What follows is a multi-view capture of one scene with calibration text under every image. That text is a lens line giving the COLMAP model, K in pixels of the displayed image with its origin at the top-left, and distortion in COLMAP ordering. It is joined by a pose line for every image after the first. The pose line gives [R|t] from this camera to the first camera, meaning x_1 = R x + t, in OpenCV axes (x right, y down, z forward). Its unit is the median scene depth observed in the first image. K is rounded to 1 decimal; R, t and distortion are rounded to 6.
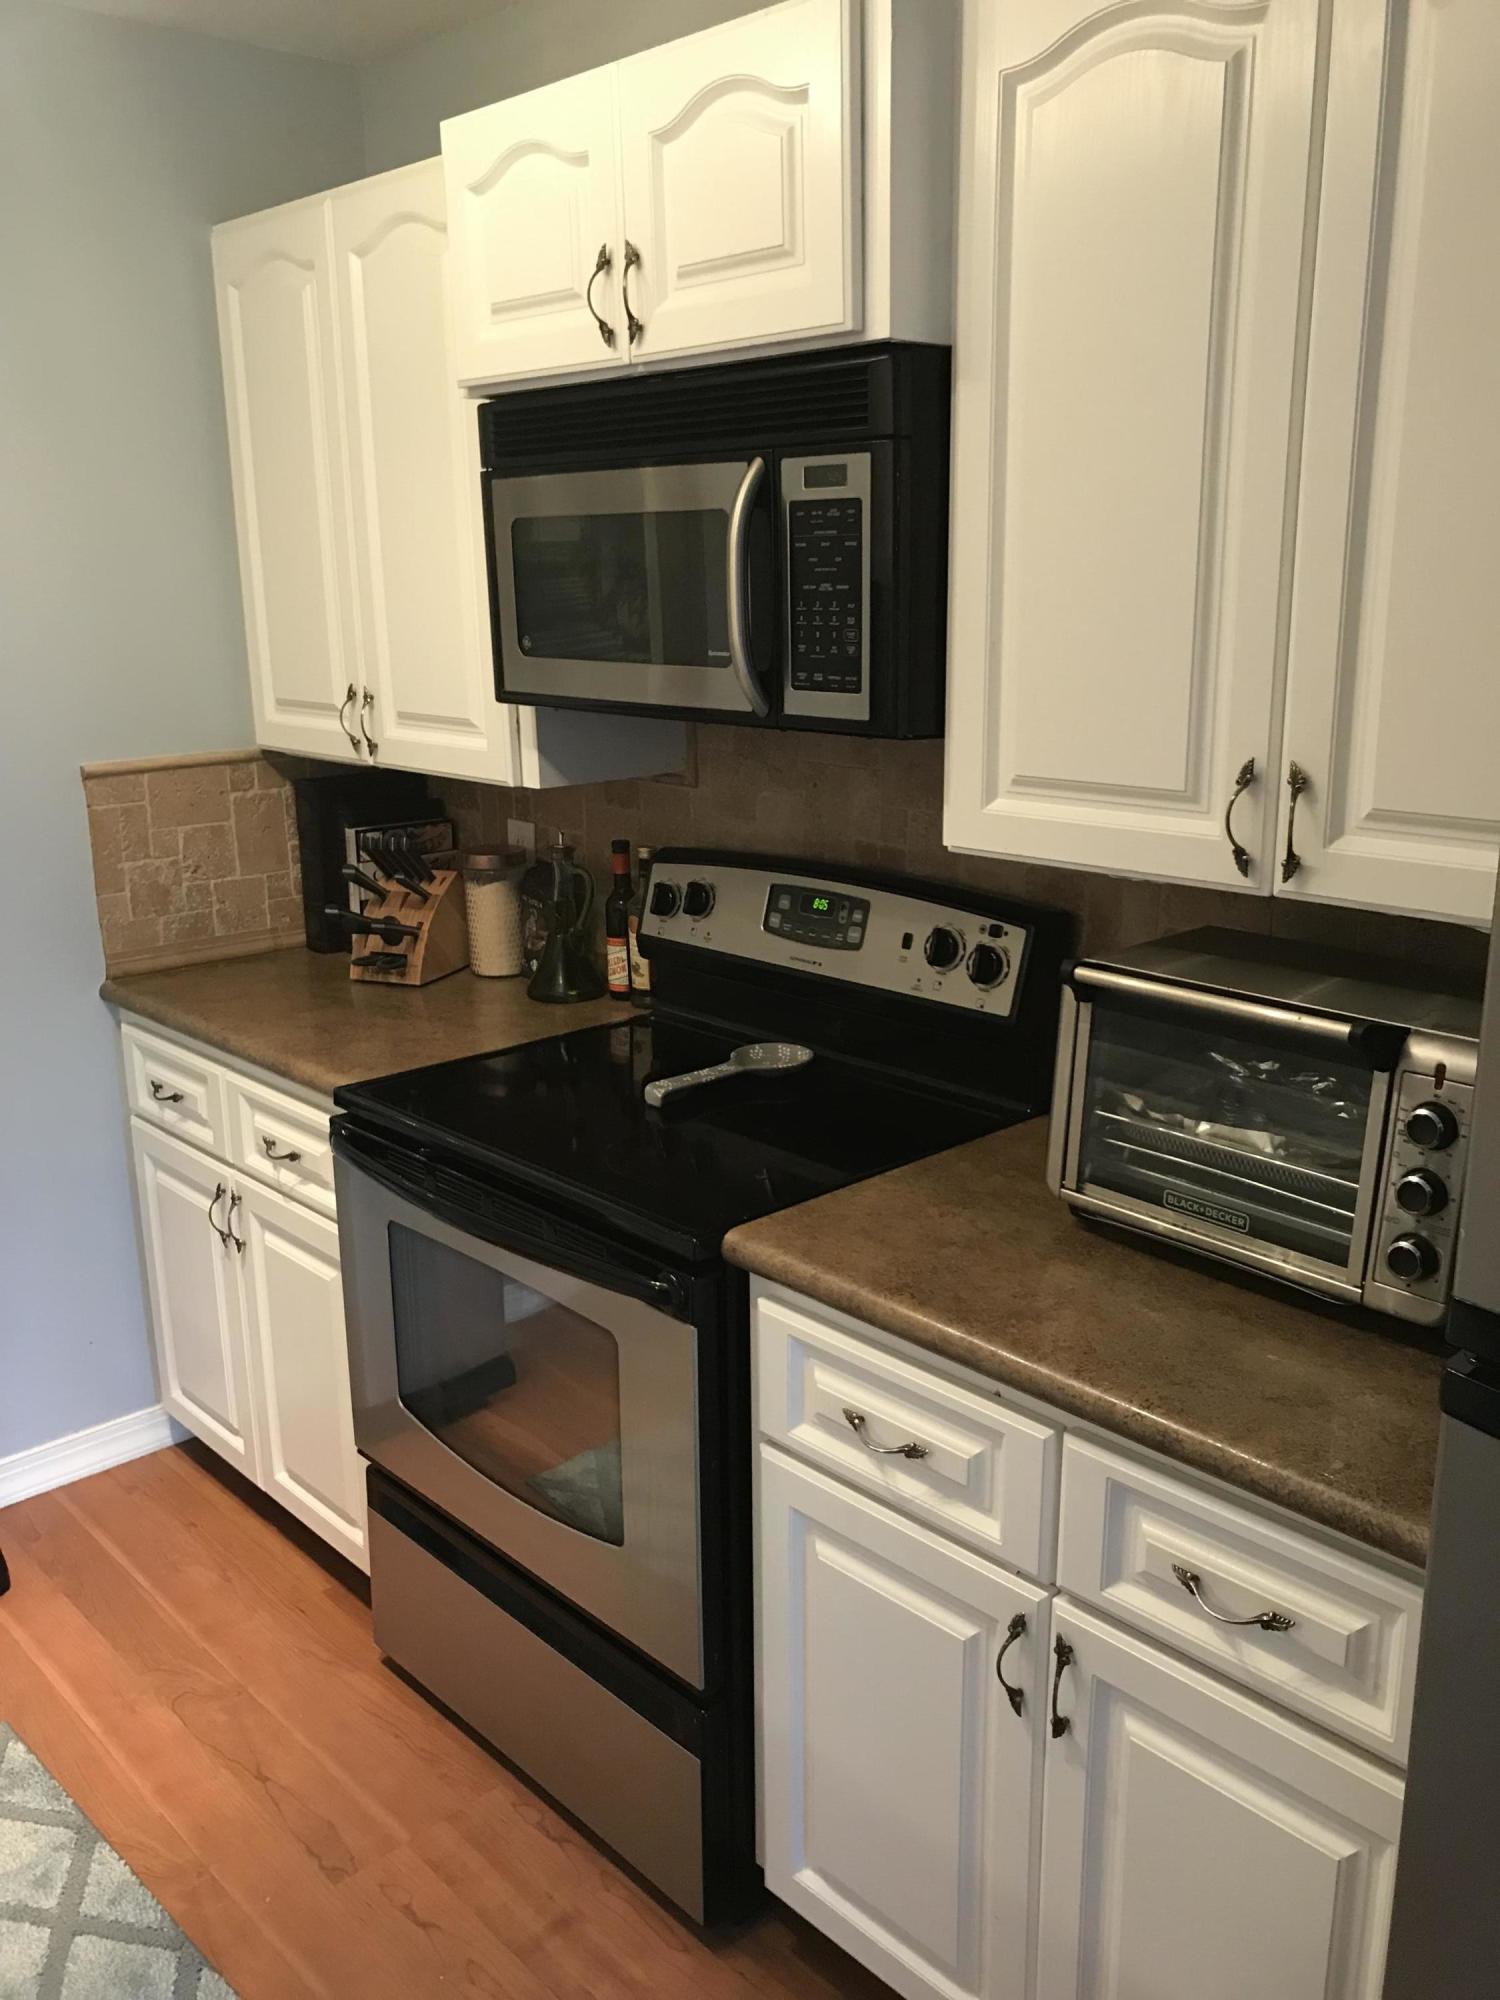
lens RADIAL K [[1637.8, 0, 788.6], [0, 1637.8, 994.4], [0, 0, 1]] dist [0.044006, -0.064328]
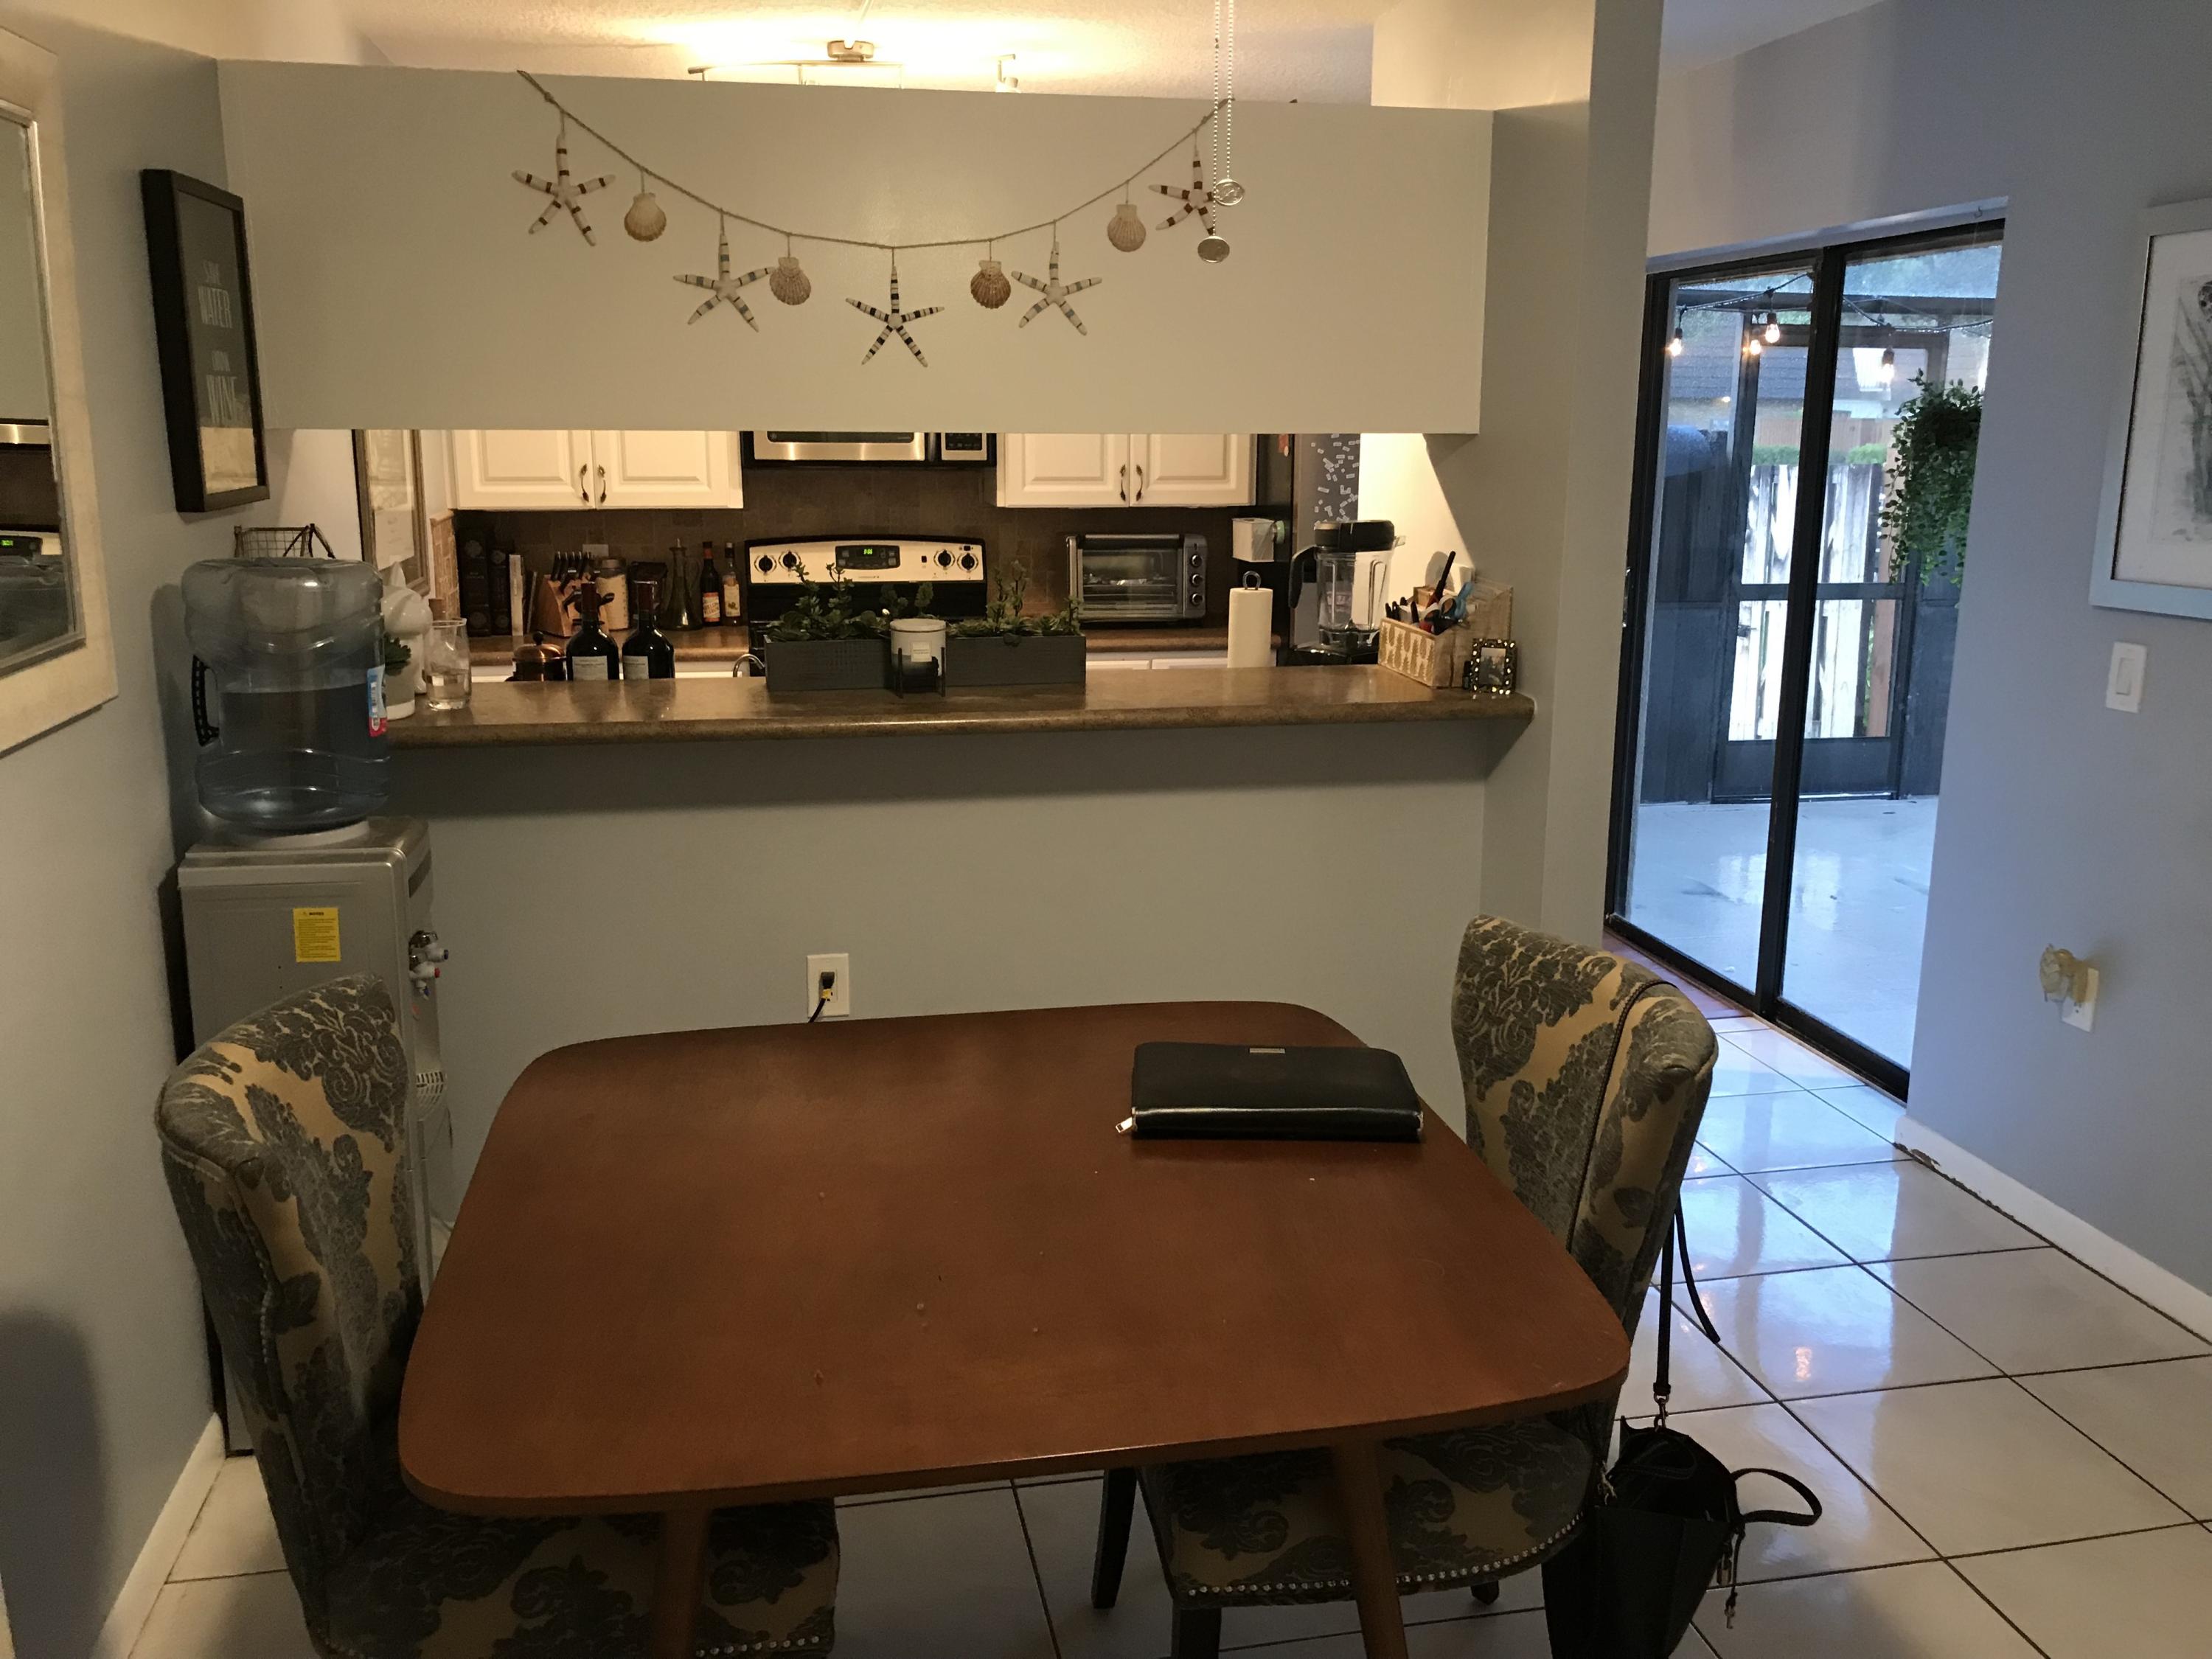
lens RADIAL K [[1811.4, 0, 1122.2], [0, 1811.4, 810.1], [0, 0, 1]] dist [0.044006, -0.064328]
pose [[0.543817, -0.171931, 0.821403, -1.965226], [0.202459, 0.976756, 0.070409, 0.193208], [-0.814416, 0.128010, 0.565985, -0.674421]]
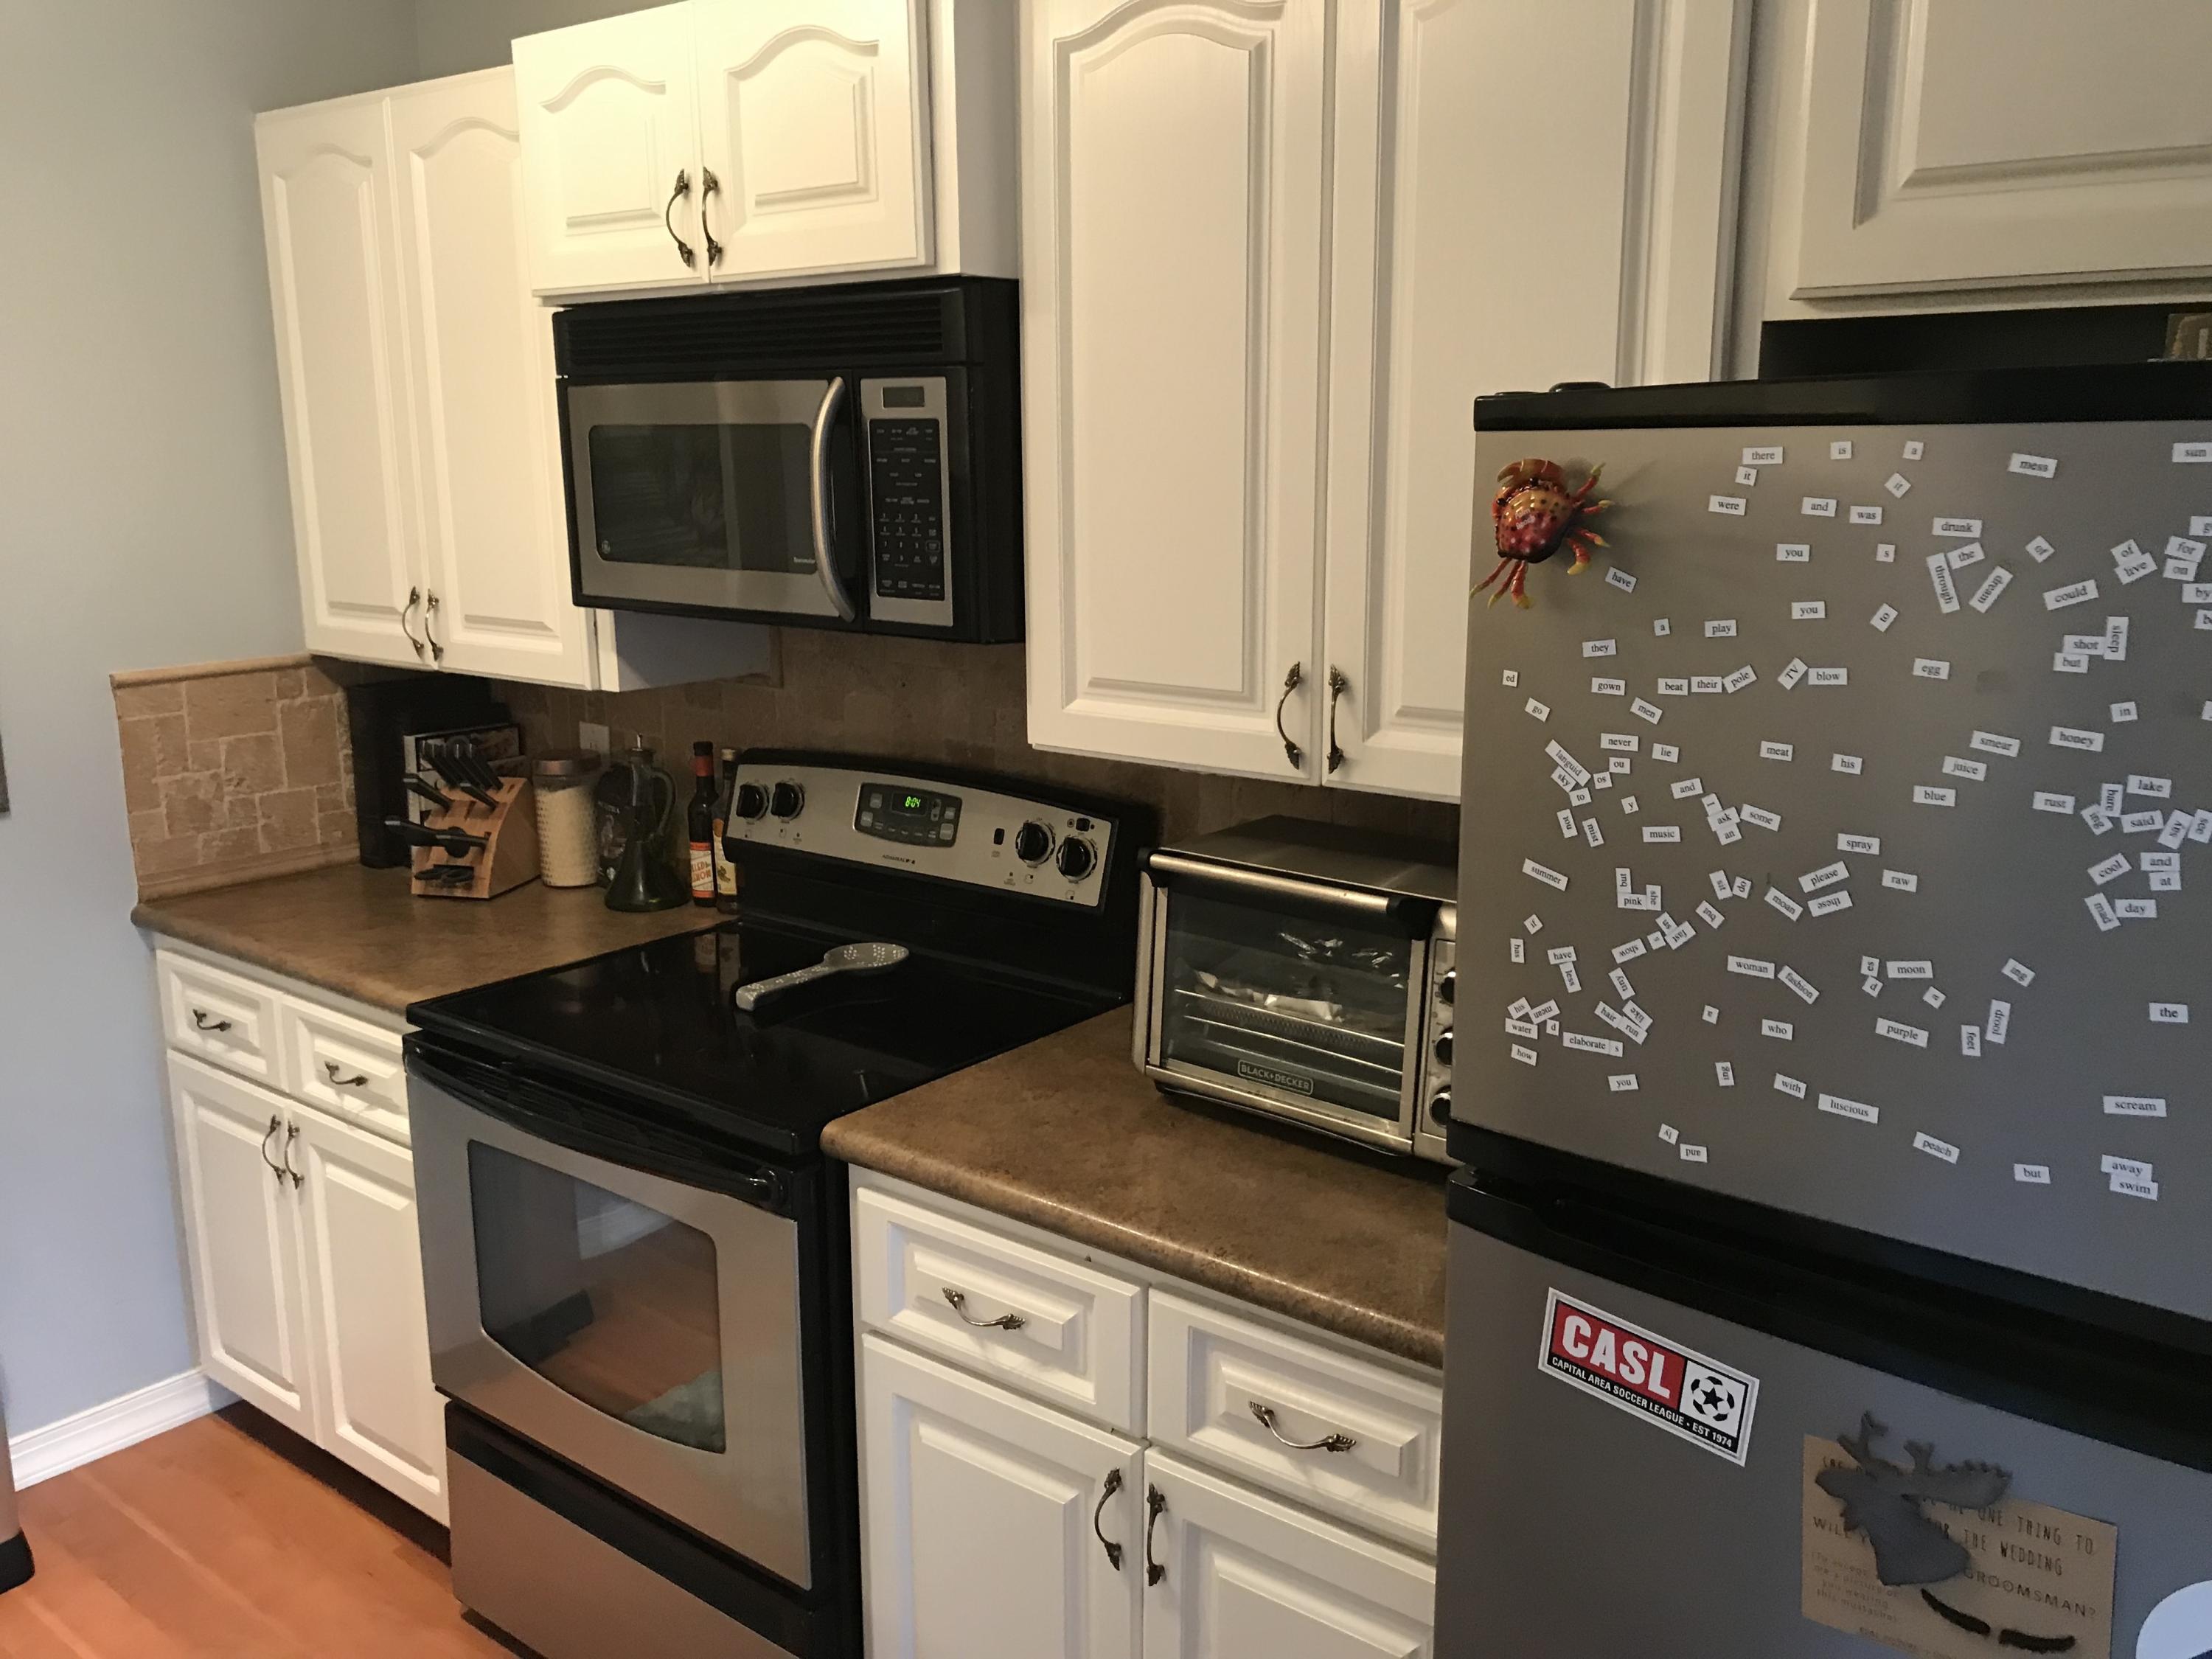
lens RADIAL K [[1811.4, 0, 1135.7], [0, 1811.4, 798.5], [0, 0, 1]] dist [0.044006, -0.064328]
pose [[0.990036, -0.023956, 0.138764, 0.001256], [0.031695, 0.998047, -0.053831, 0.006947], [-0.137204, 0.057693, 0.988861, -0.123941]]
